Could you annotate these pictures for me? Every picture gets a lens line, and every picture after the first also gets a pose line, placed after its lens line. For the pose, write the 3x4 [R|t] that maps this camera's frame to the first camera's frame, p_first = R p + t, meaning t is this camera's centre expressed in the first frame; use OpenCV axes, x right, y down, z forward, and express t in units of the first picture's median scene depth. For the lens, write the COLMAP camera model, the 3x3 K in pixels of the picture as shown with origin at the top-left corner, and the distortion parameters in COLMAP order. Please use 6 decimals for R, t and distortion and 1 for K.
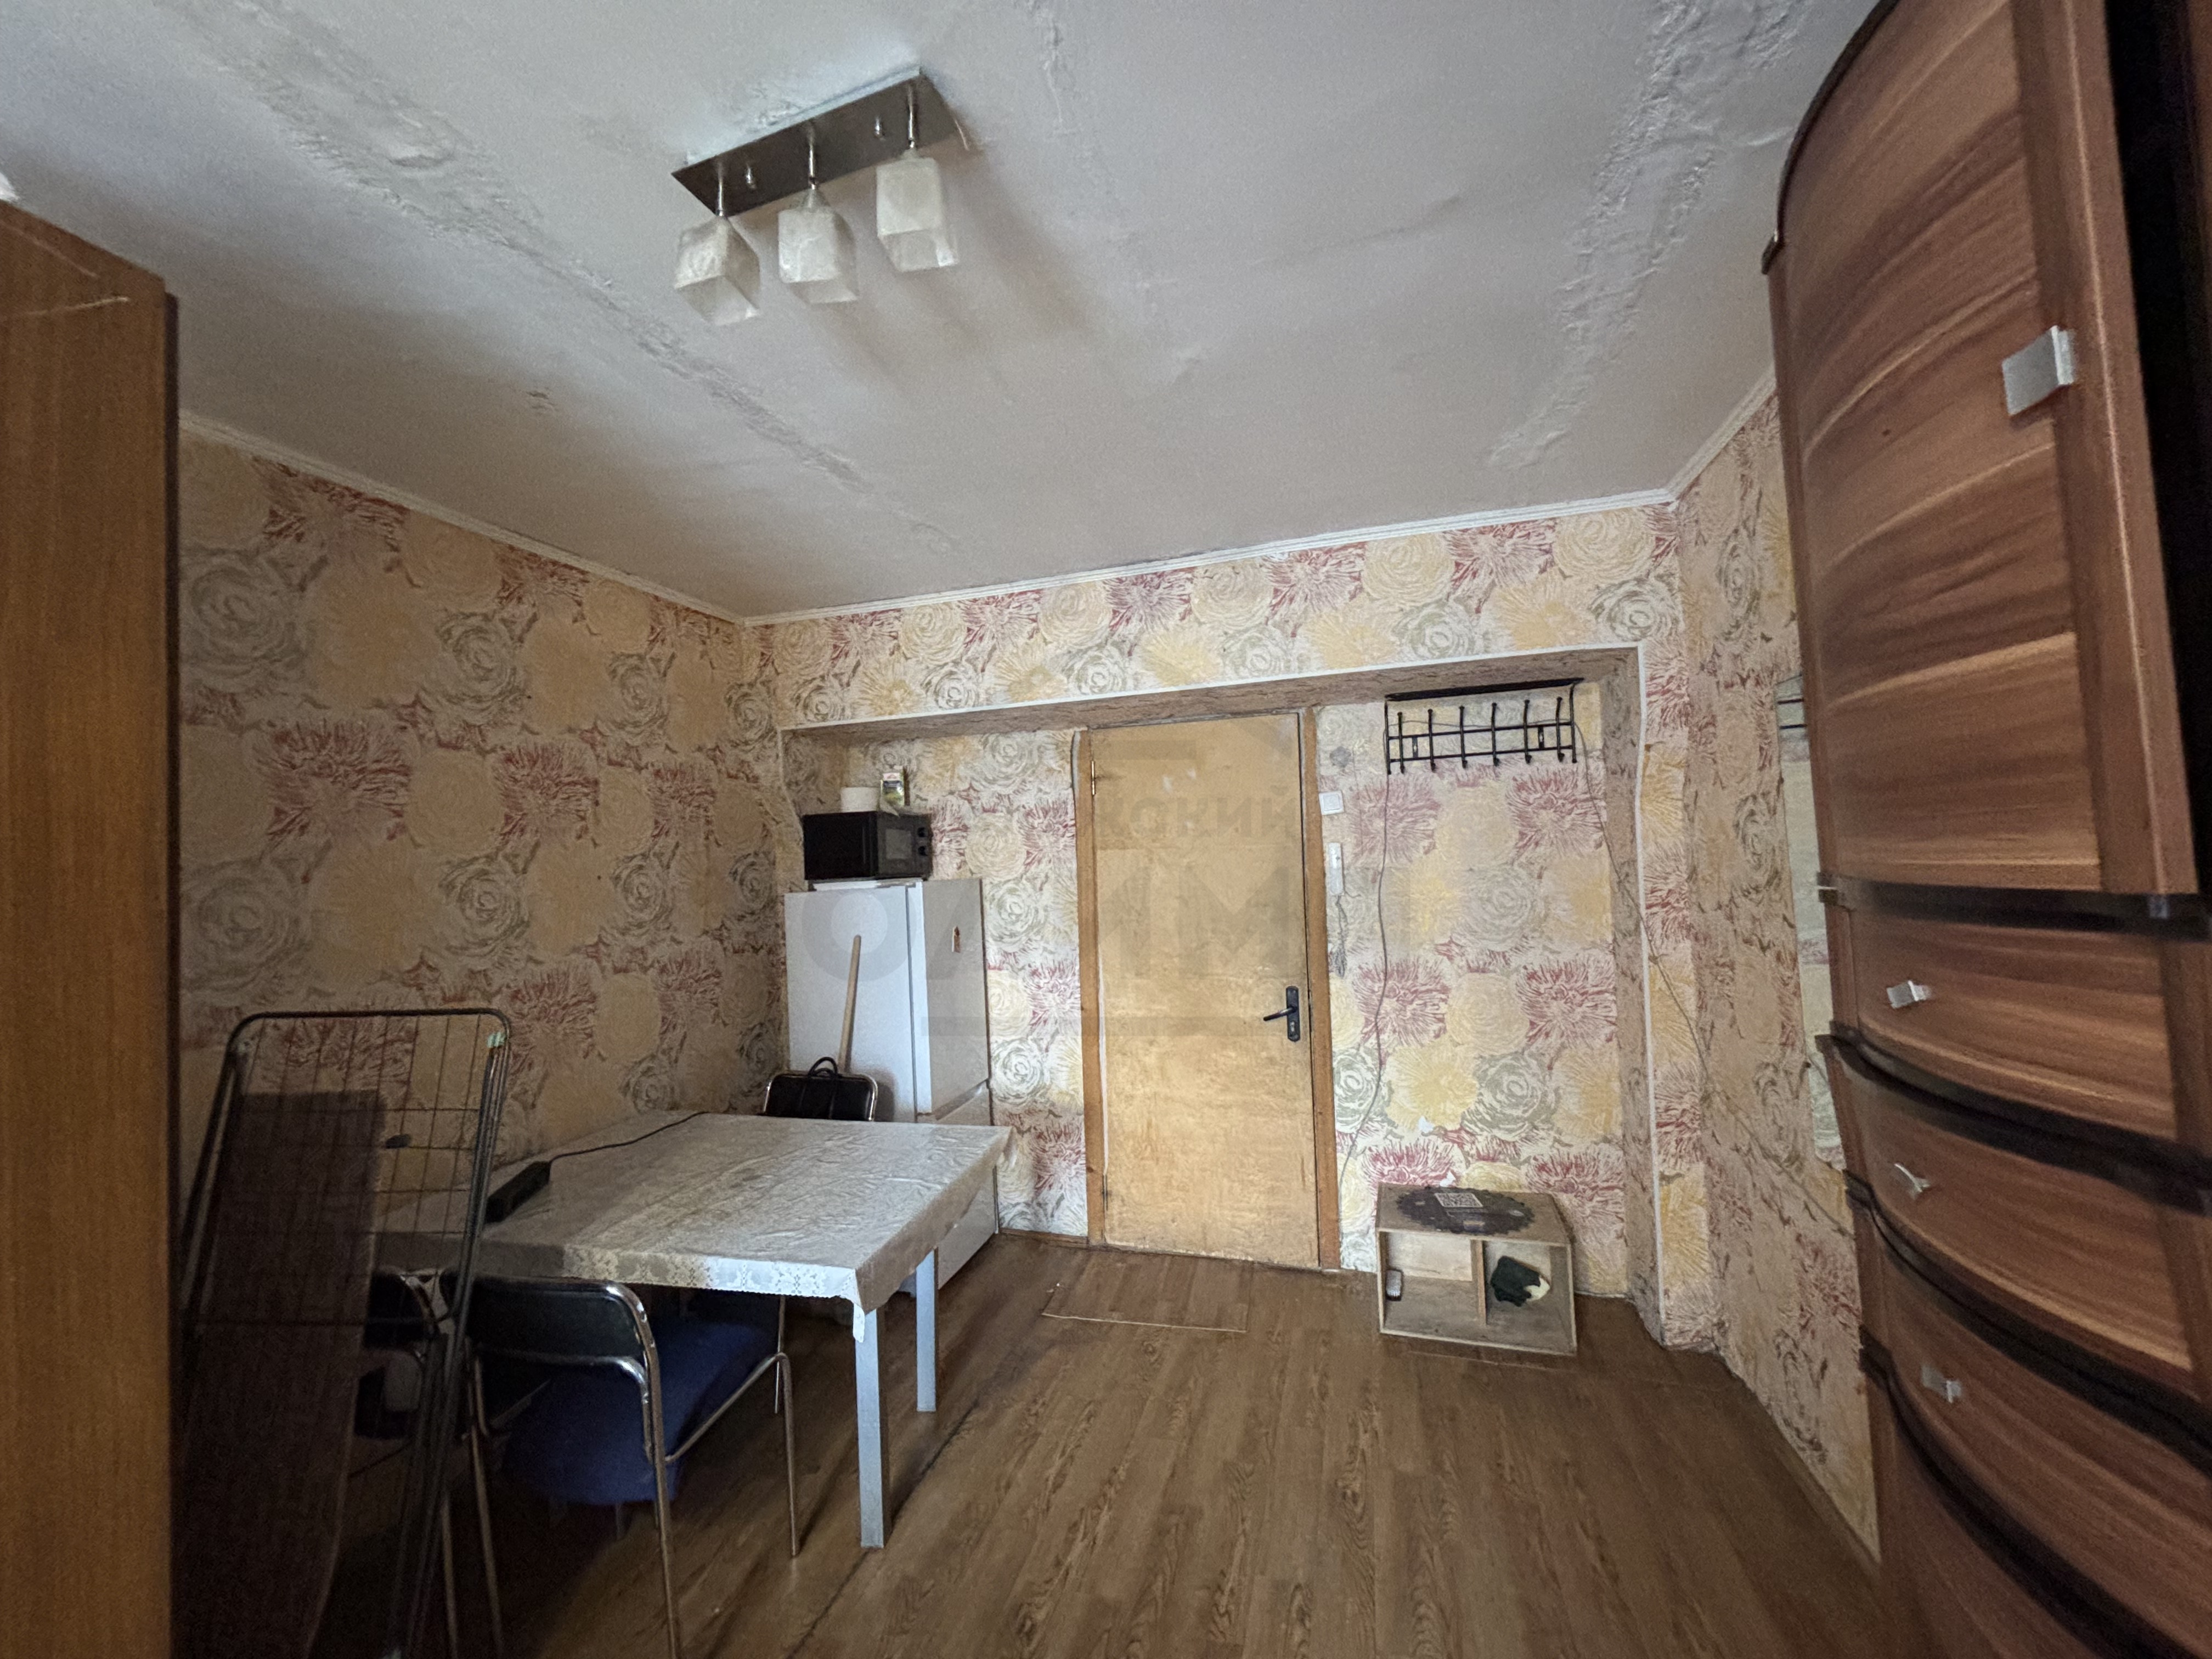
lens RADIAL K [[894.0, 0, 1102.4], [0, 894.0, 822.6], [0, 0, 1]] dist [0.000253, 0.000542]
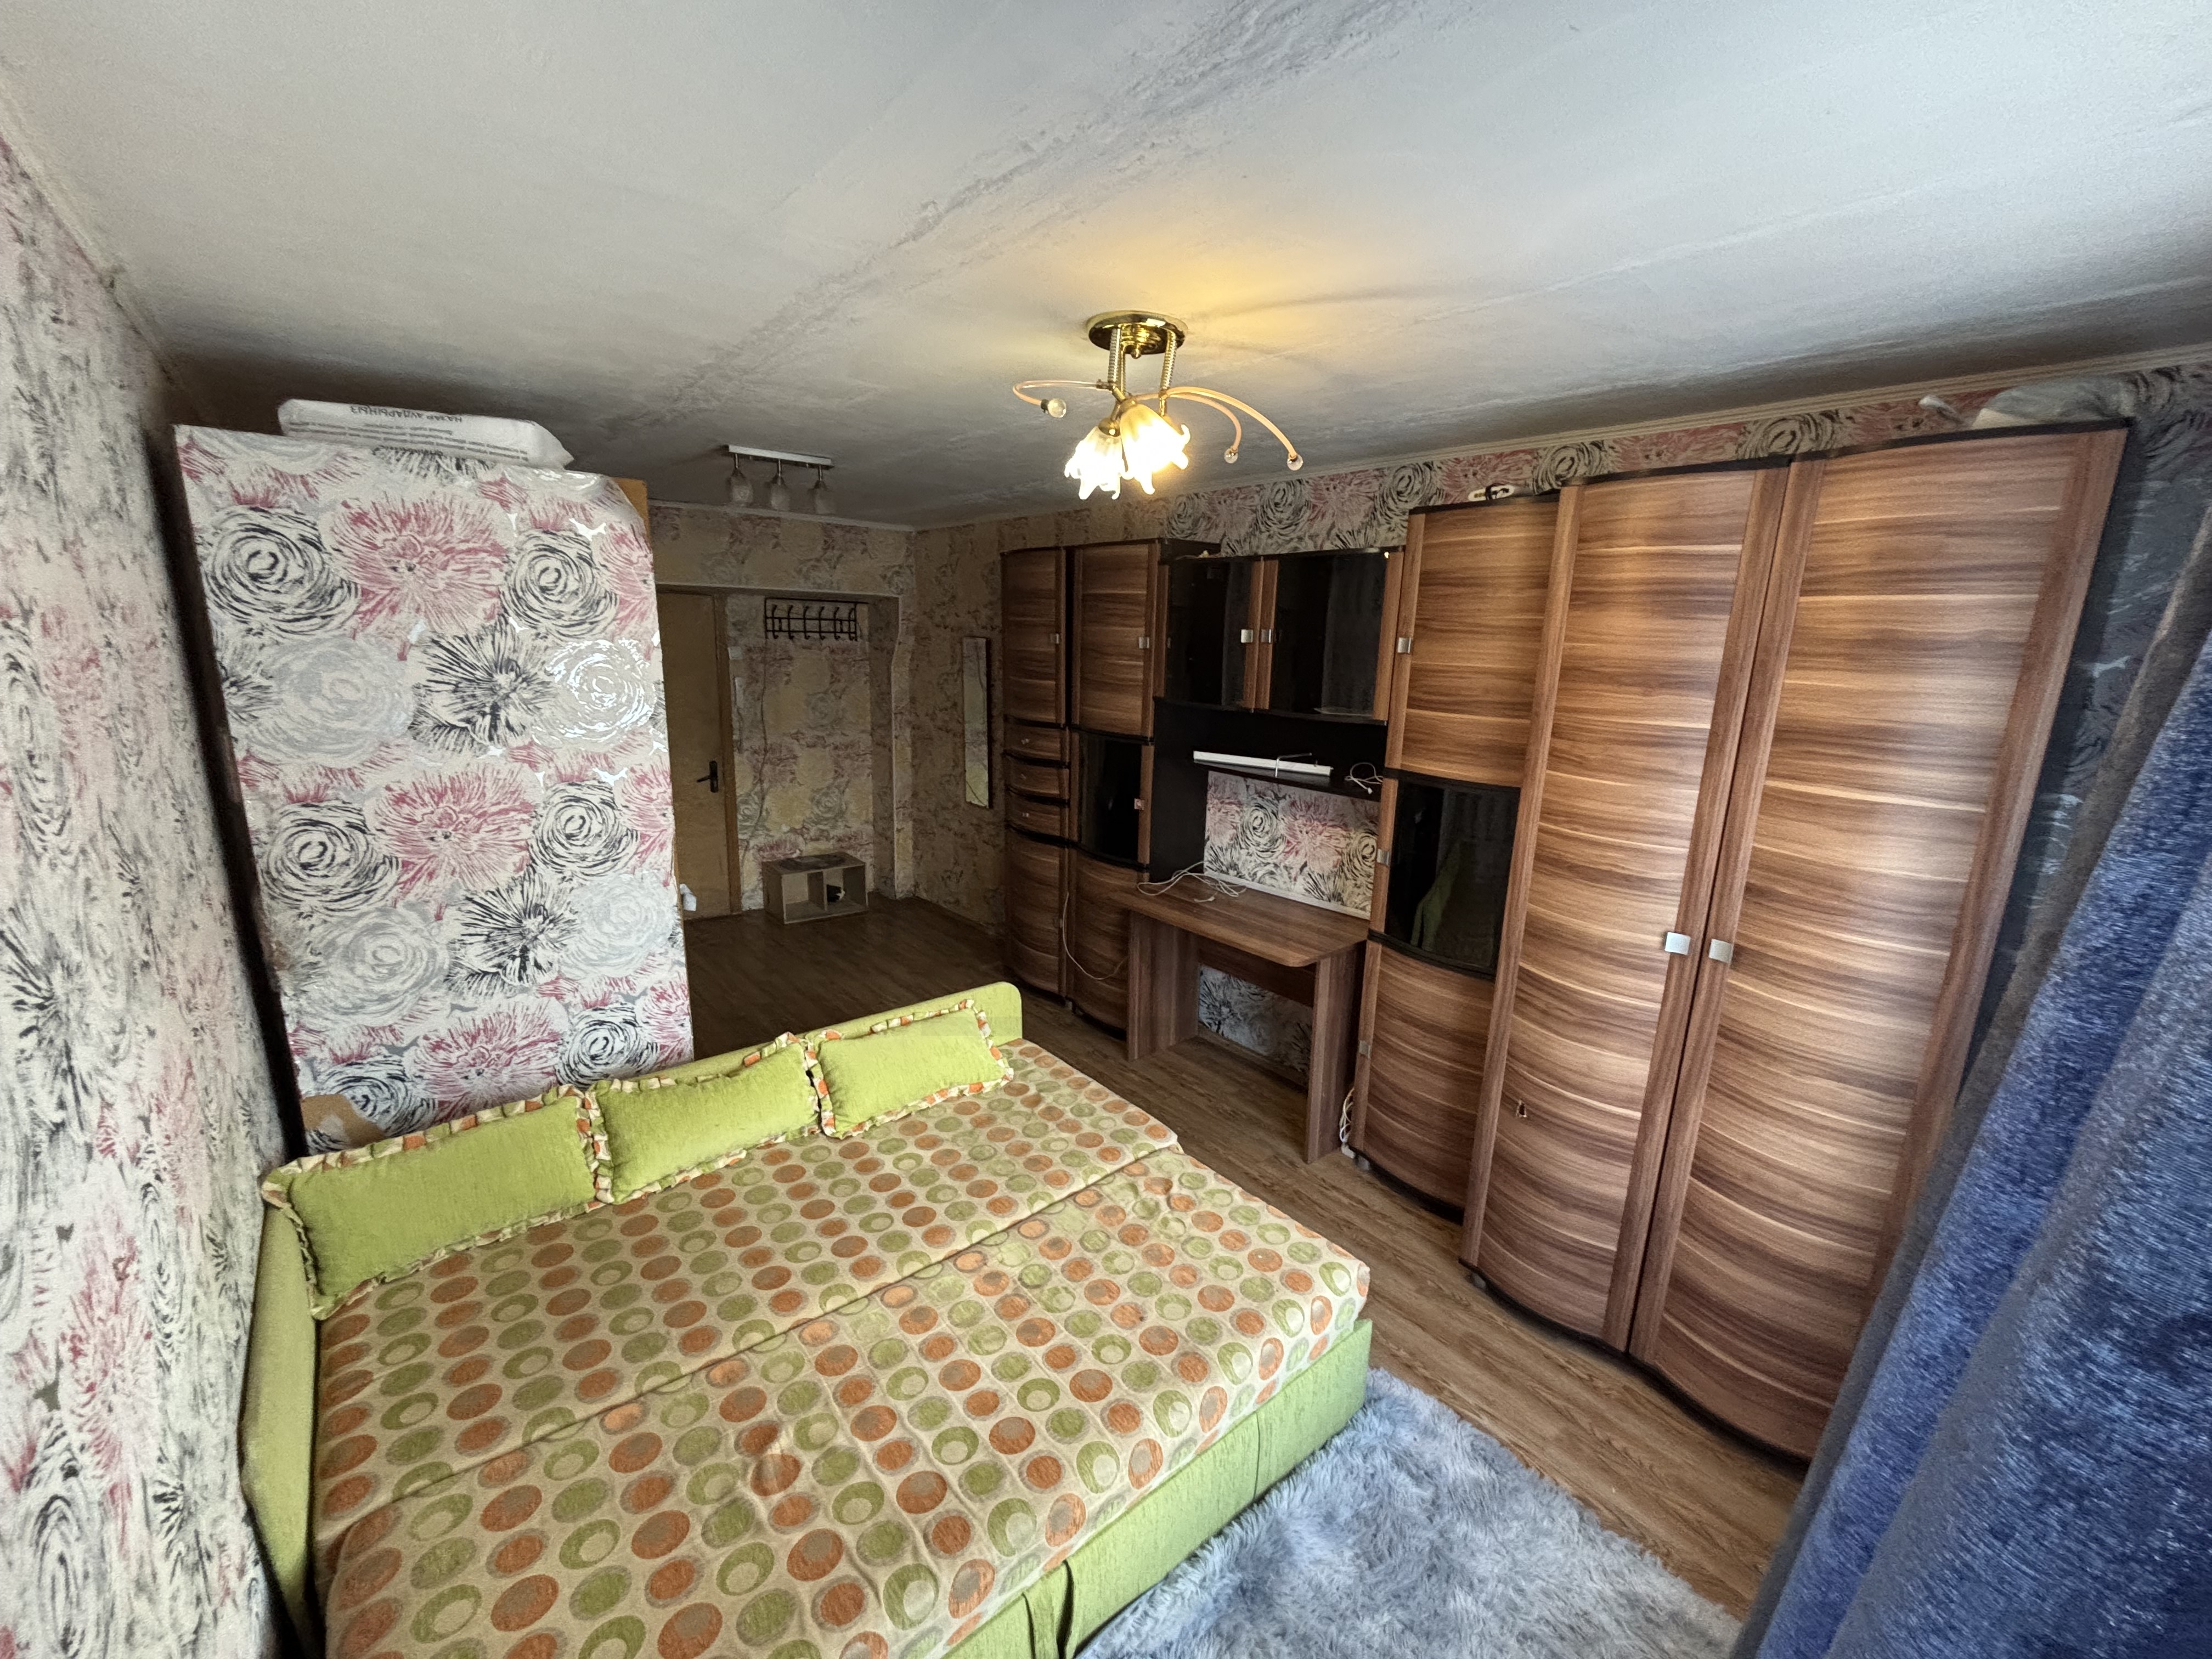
lens RADIAL K [[894.0, 0, 1104.3], [0, 894.0, 827.8], [0, 0, 1]] dist [0.000253, 0.000542]
pose [[0.557740, -0.121426, 0.821086, -0.805800], [-0.083017, 0.976120, 0.200744, -0.099720], [-0.825854, -0.180127, 0.534340, -0.568664]]
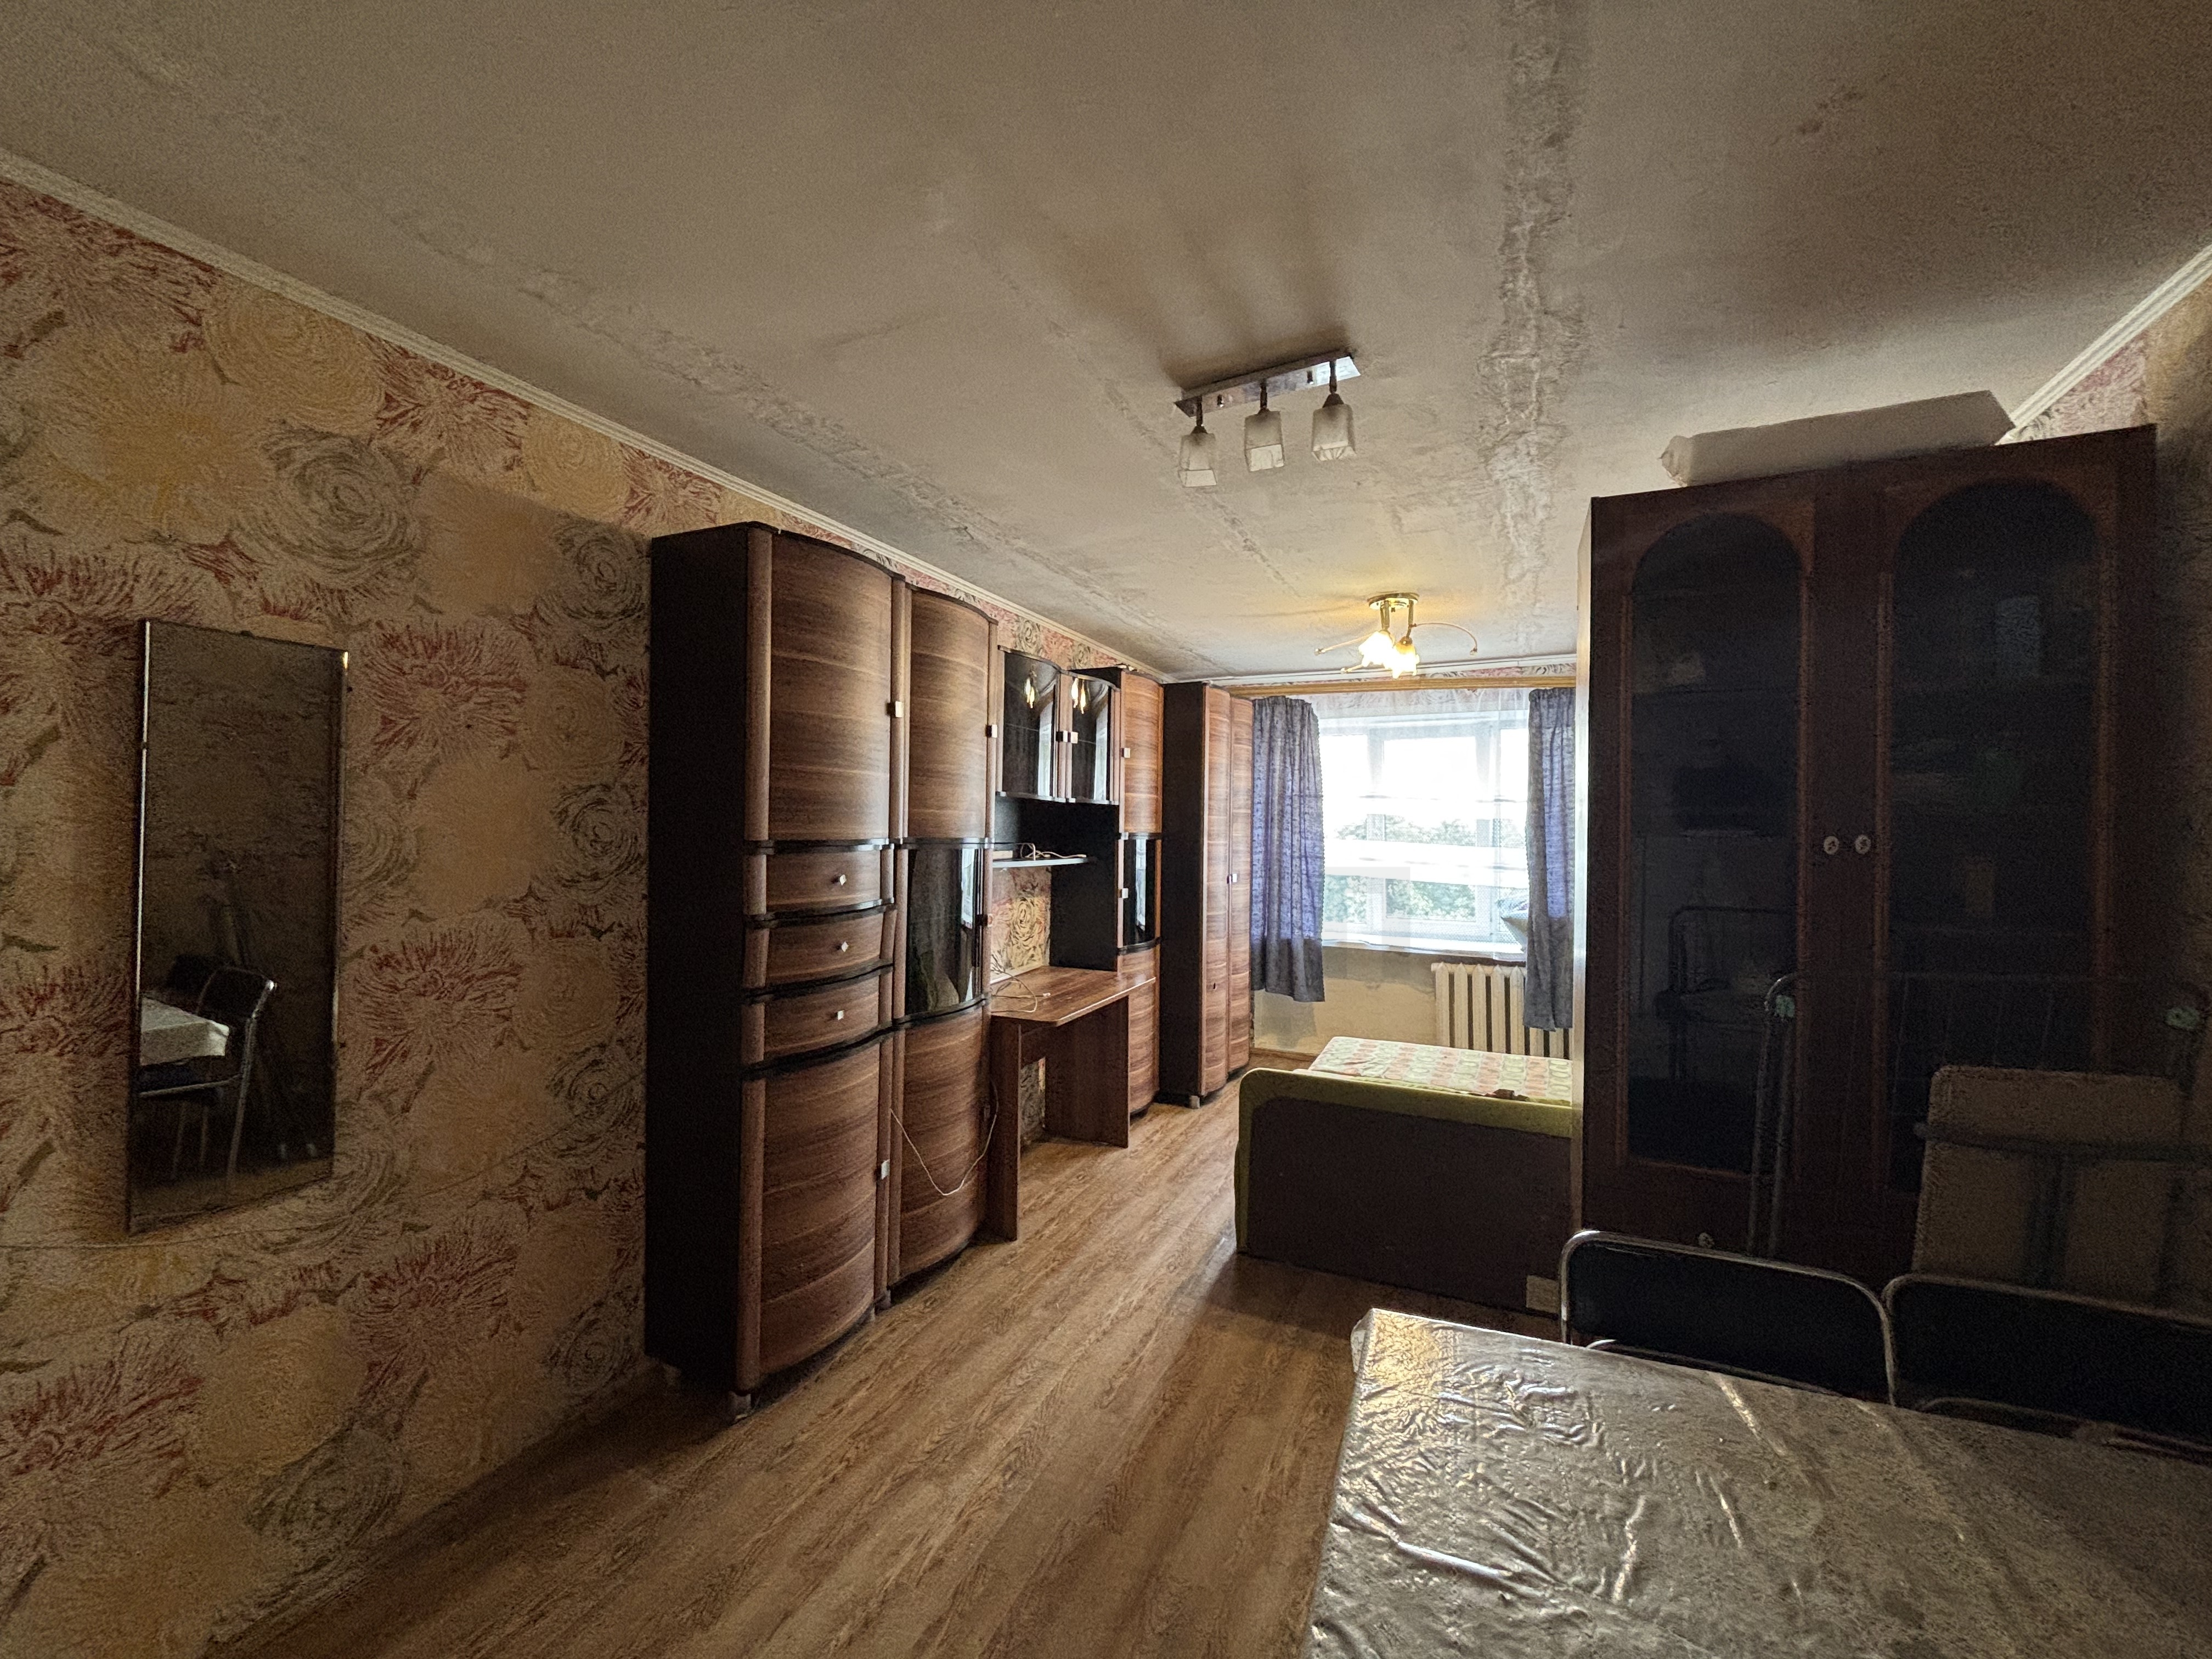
lens RADIAL K [[894.0, 0, 1097.7], [0, 894.0, 822.6], [0, 0, 1]] dist [0.000253, 0.000542]
pose [[-0.987552, 0.035067, 0.153331, -0.085357], [0.027812, 0.998401, -0.049213, 0.044754], [-0.154812, -0.044336, -0.986949, 0.973262]]
